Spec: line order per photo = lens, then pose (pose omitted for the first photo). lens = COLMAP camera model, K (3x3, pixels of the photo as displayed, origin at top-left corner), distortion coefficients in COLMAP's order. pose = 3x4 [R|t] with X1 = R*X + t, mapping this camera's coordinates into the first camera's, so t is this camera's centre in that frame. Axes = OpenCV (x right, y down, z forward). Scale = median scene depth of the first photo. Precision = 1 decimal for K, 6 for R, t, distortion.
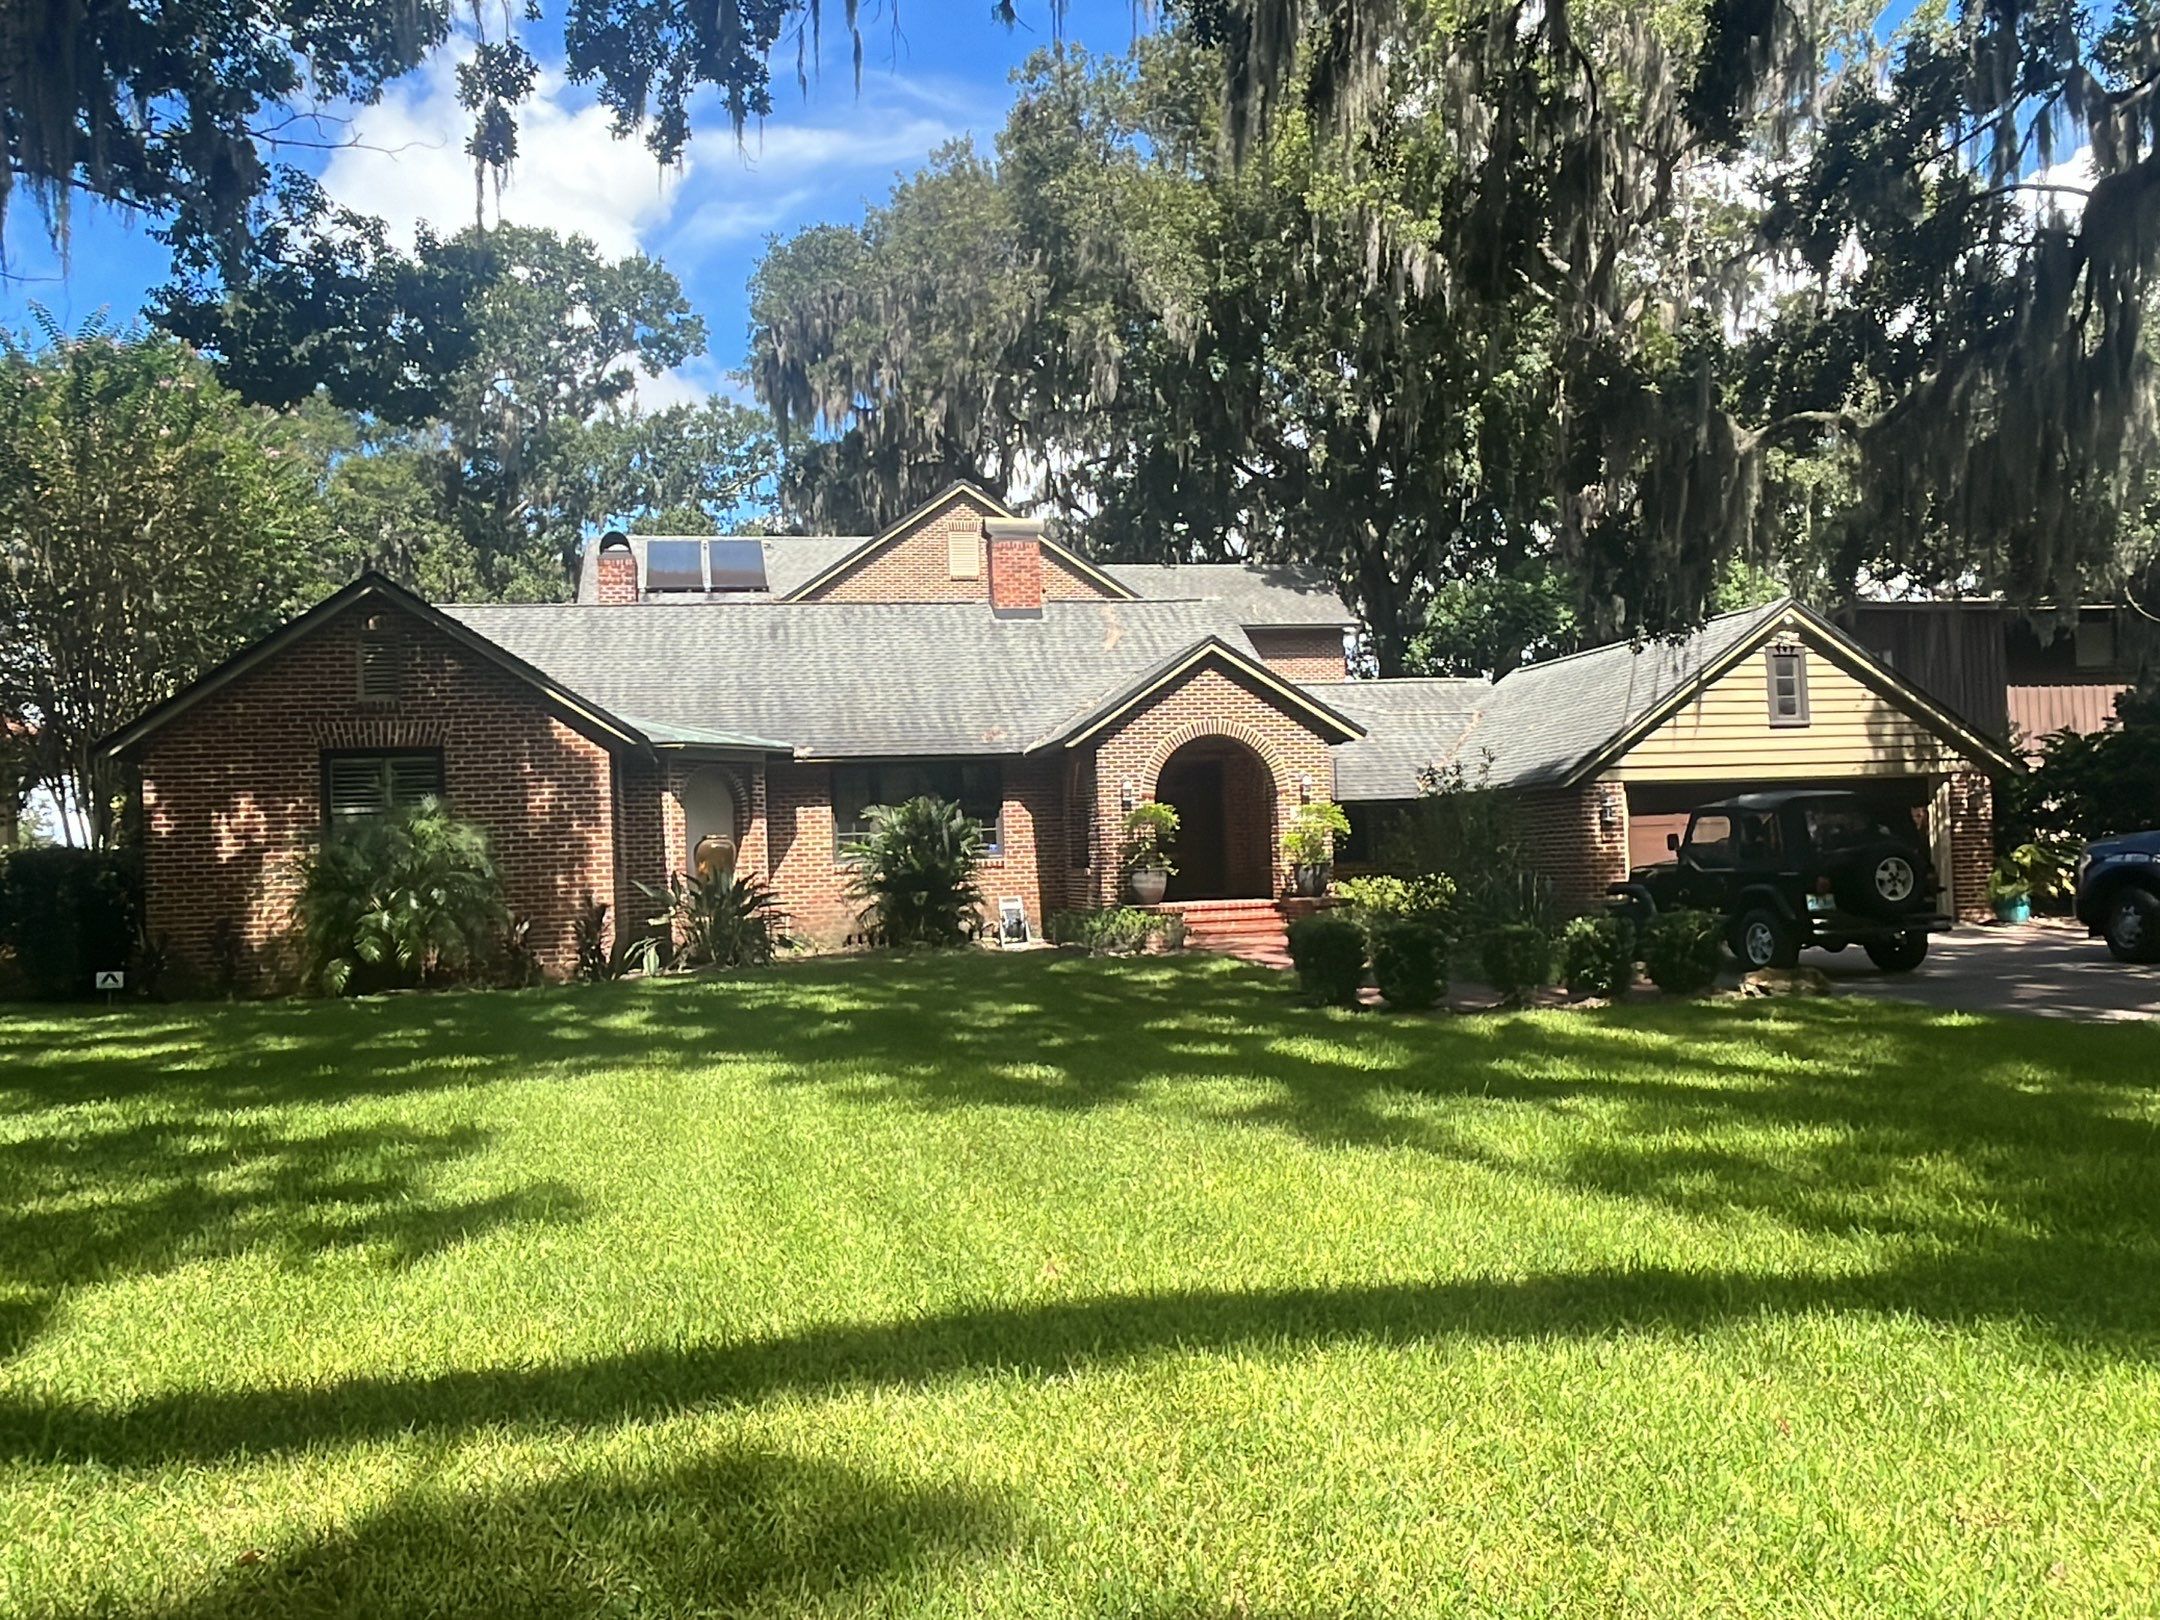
lens RADIAL K [[2031.6, 0, 1080.0], [0, 2031.6, 810.0], [0, 0, 1]] dist [0.003399, -0.003761]
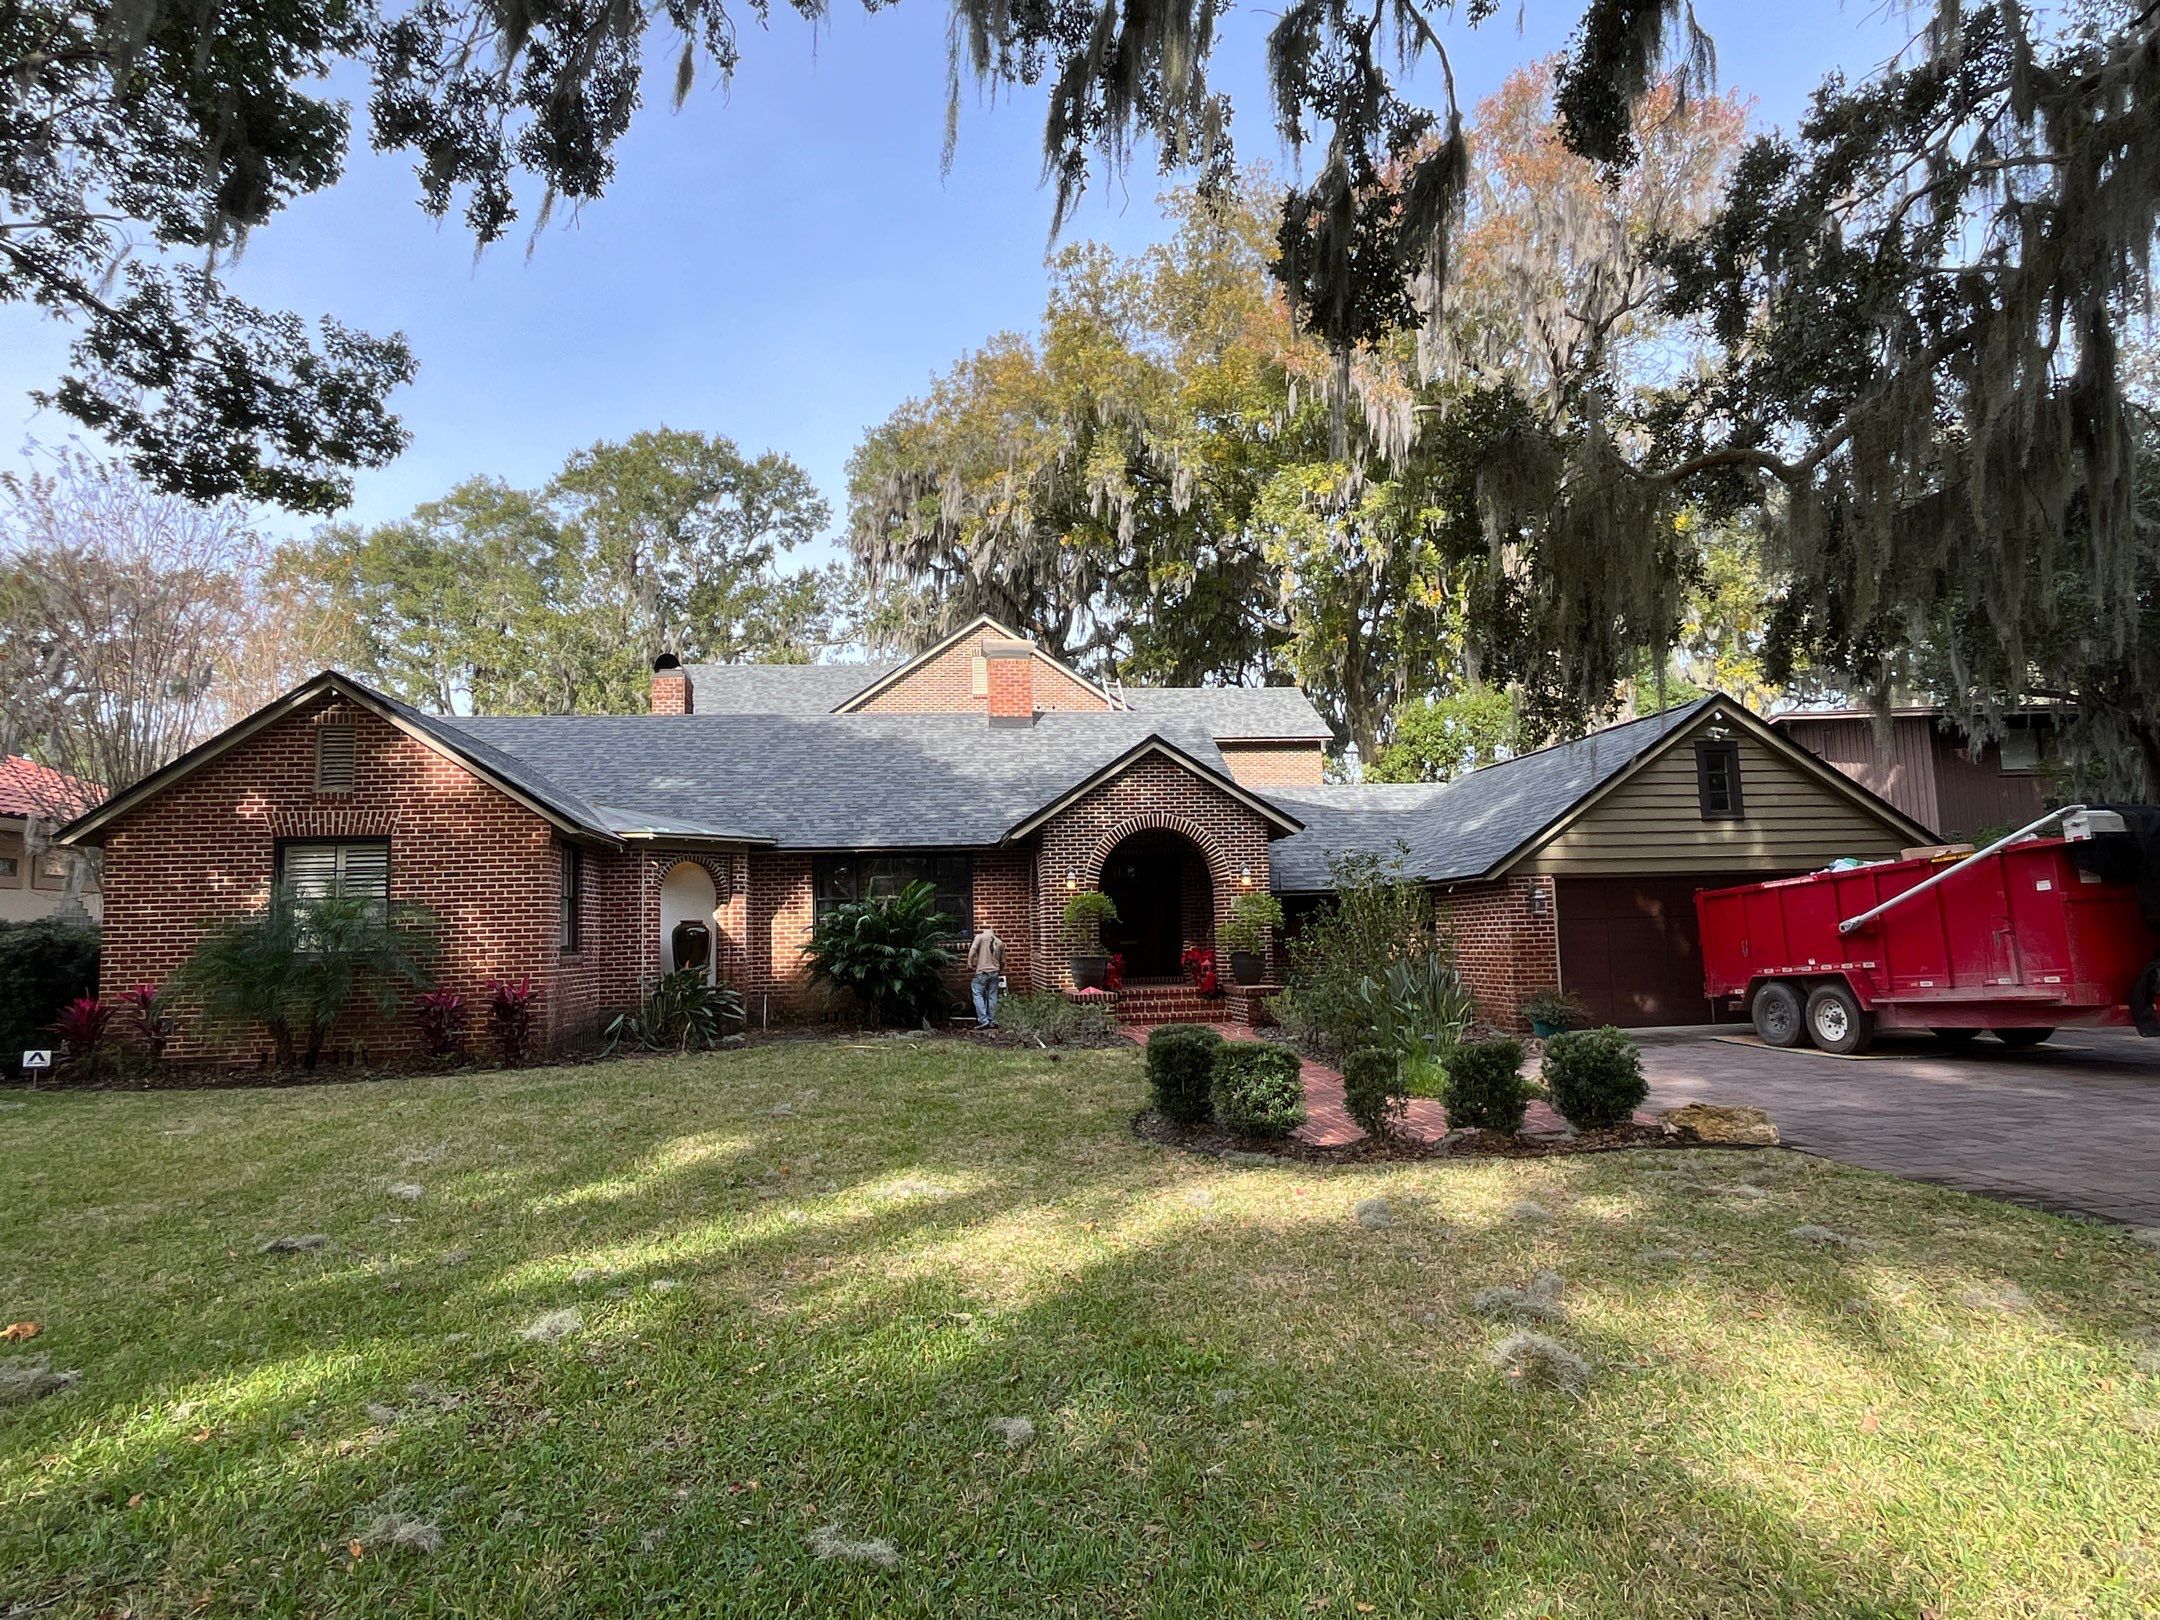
lens RADIAL K [[1380.0, 0, 1079.1], [0, 1380.0, 771.0], [0, 0, 1]] dist [0.005956, 0.002667]
pose [[0.992744, -0.004167, -0.120172, 0.111884], [-0.006136, 0.996342, -0.085234, -0.004962], [0.120087, 0.085353, 0.989087, 0.274870]]
